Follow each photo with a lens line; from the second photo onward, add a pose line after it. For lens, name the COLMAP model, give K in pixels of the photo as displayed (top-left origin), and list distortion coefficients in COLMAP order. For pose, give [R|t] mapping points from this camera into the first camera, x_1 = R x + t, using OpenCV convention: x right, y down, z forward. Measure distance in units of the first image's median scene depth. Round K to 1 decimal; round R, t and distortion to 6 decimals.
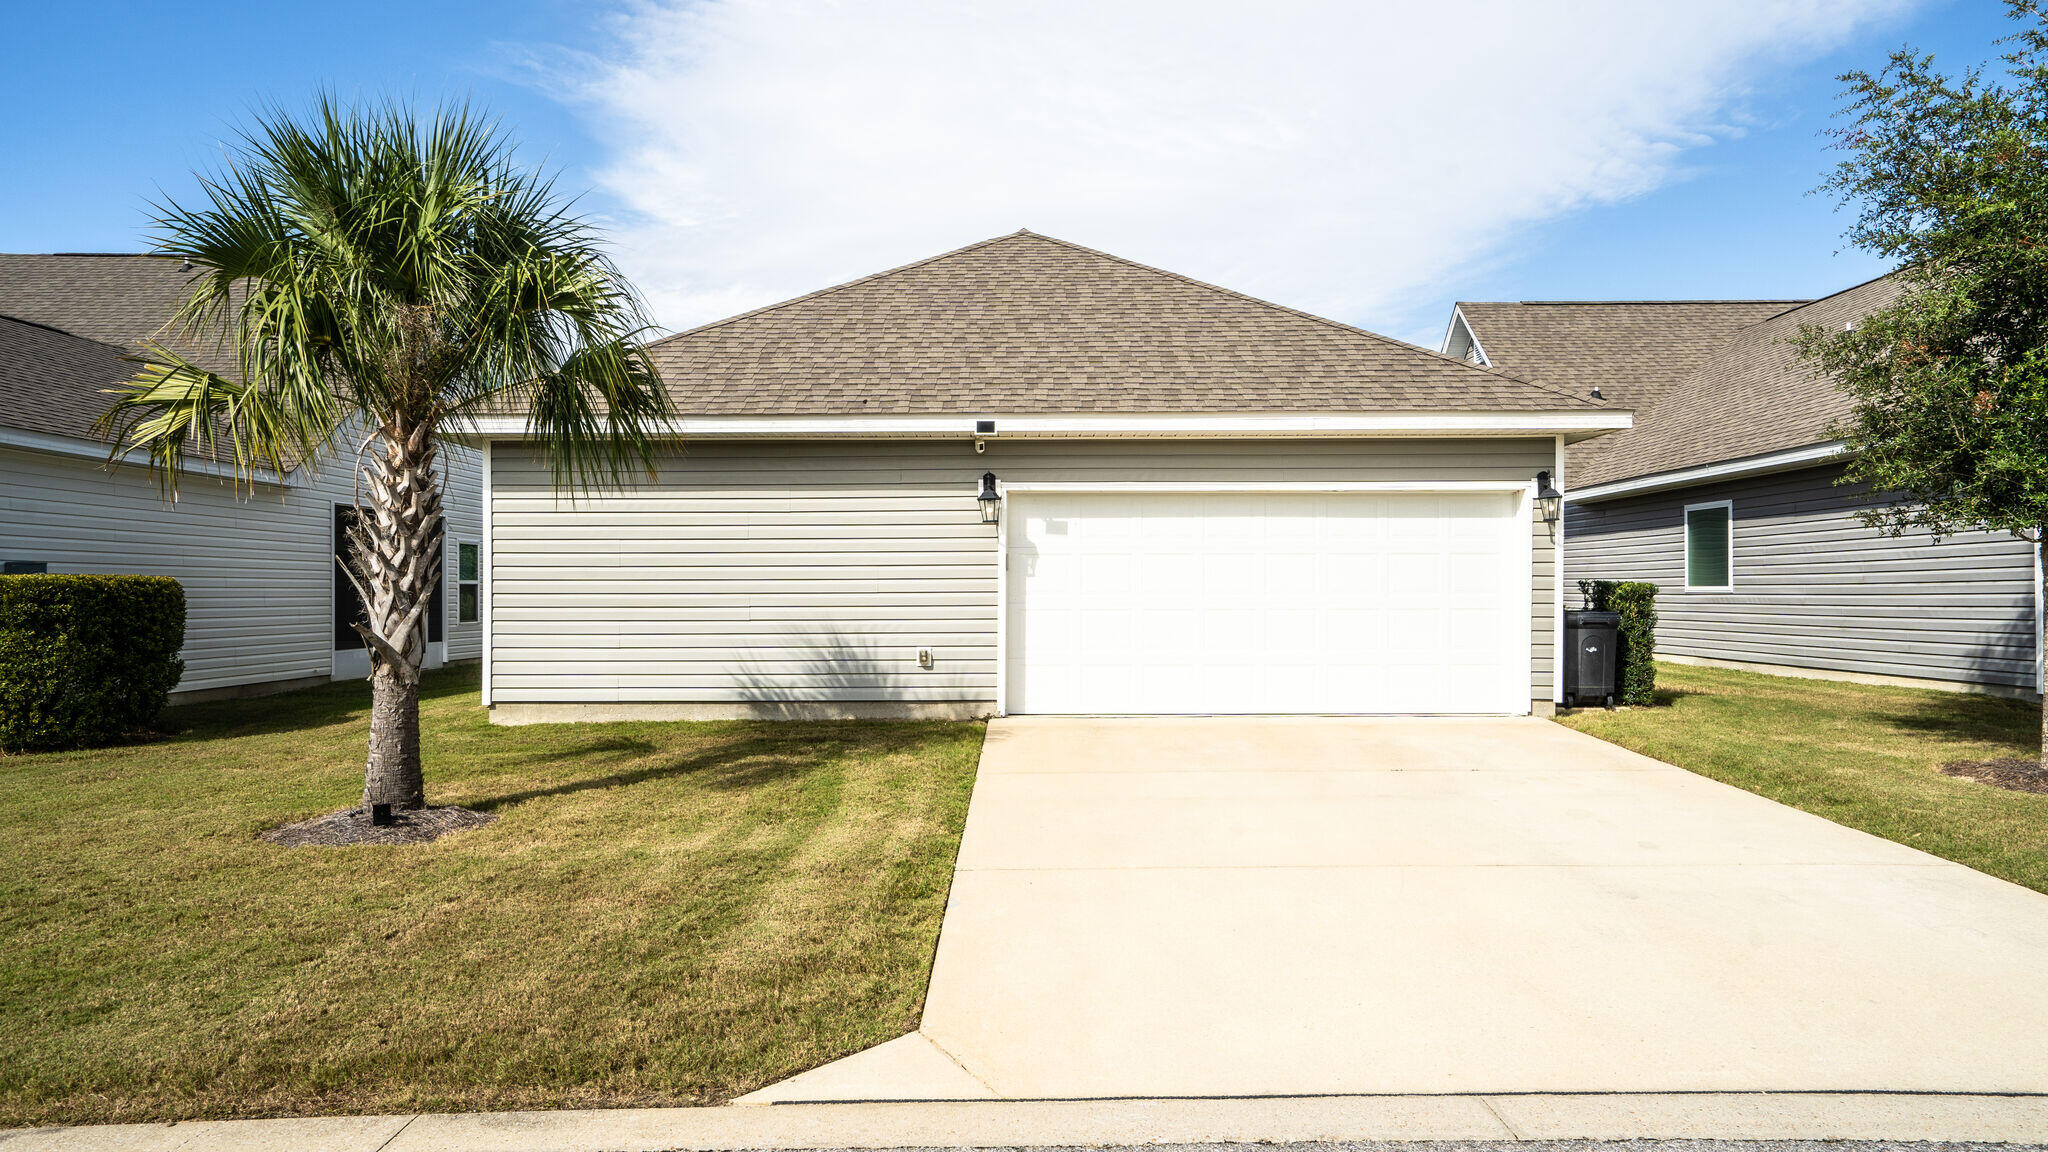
lens RADIAL K [[1348.2, 0, 1072.7], [0, 1348.2, 588.1], [0, 0, 1]] dist [0.040510, 0.000821]
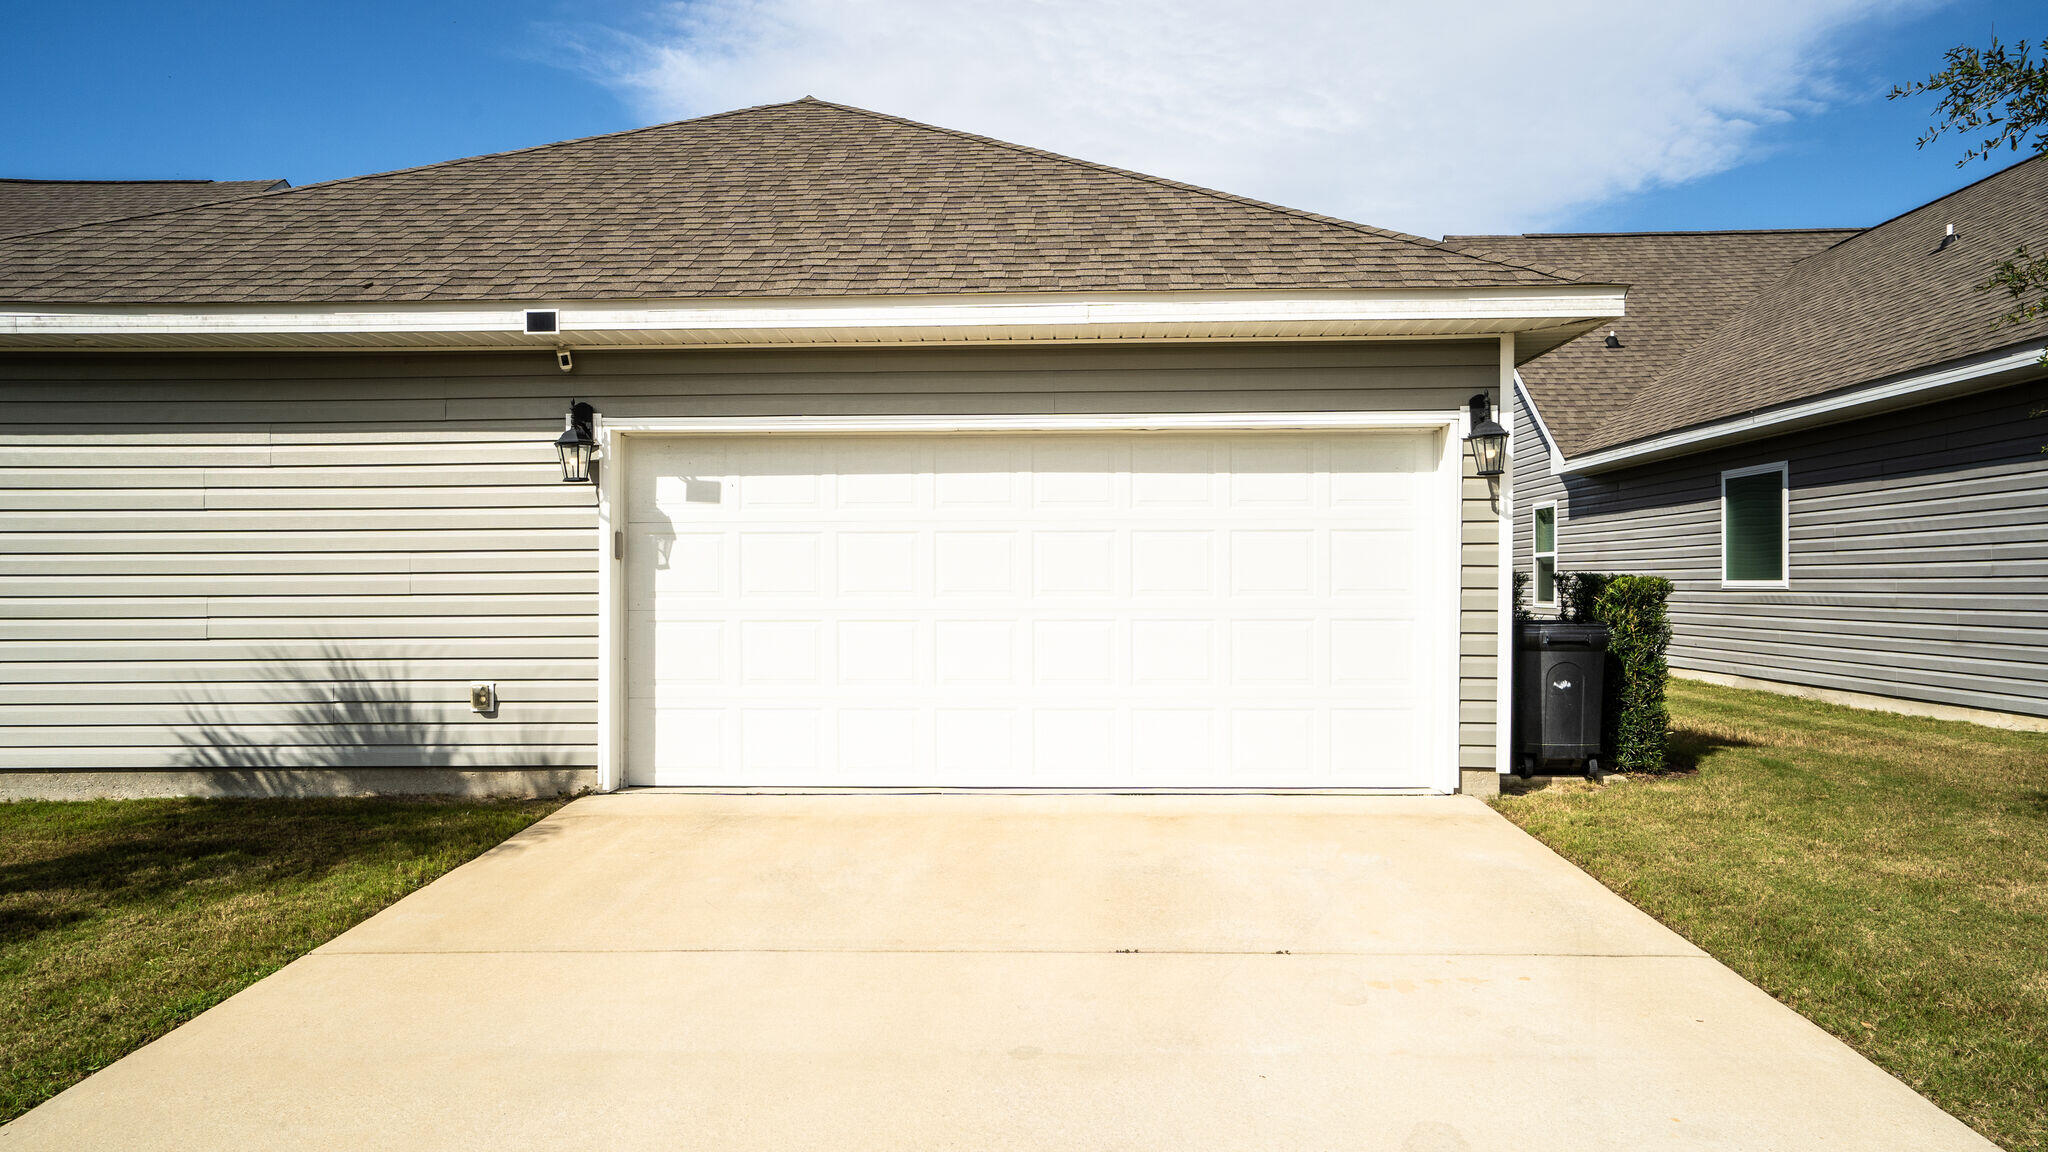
lens RADIAL K [[1348.2, 0, 1043.5], [0, 1348.2, 592.3], [0, 0, 1]] dist [0.040510, 0.000821]
pose [[0.999095, -0.001277, -0.042511, 0.174300], [0.001676, 0.999955, 0.009334, -0.003108], [0.042497, -0.009397, 0.999052, 0.375266]]
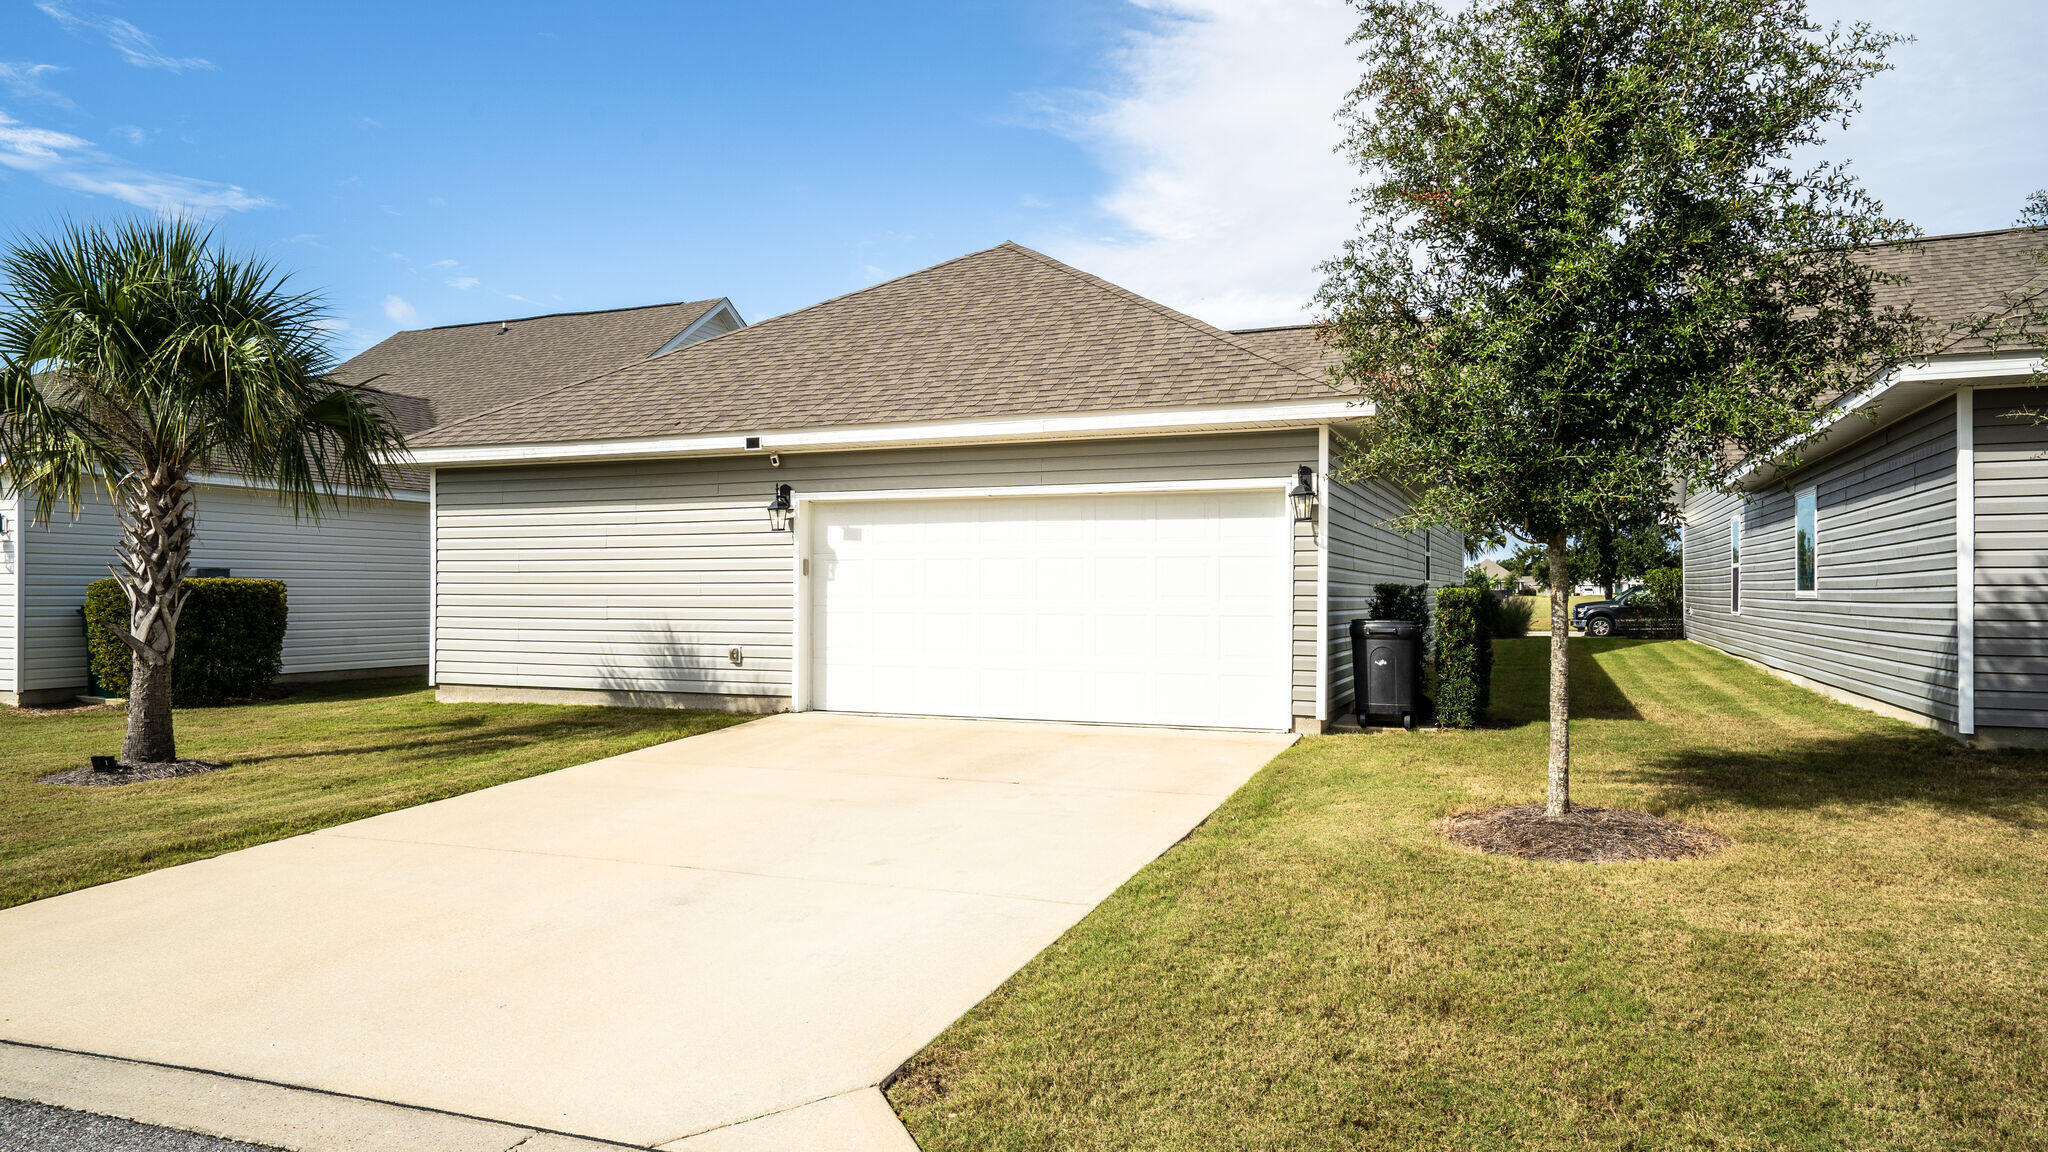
lens RADIAL K [[1348.2, 0, 1030.9], [0, 1348.2, 572.0], [0, 0, 1]] dist [0.040510, 0.000821]
pose [[0.919191, -0.002026, -0.393807, 0.532378], [-0.002694, 0.999931, -0.011433, -0.003575], [0.393803, 0.011570, 0.919122, 0.086613]]
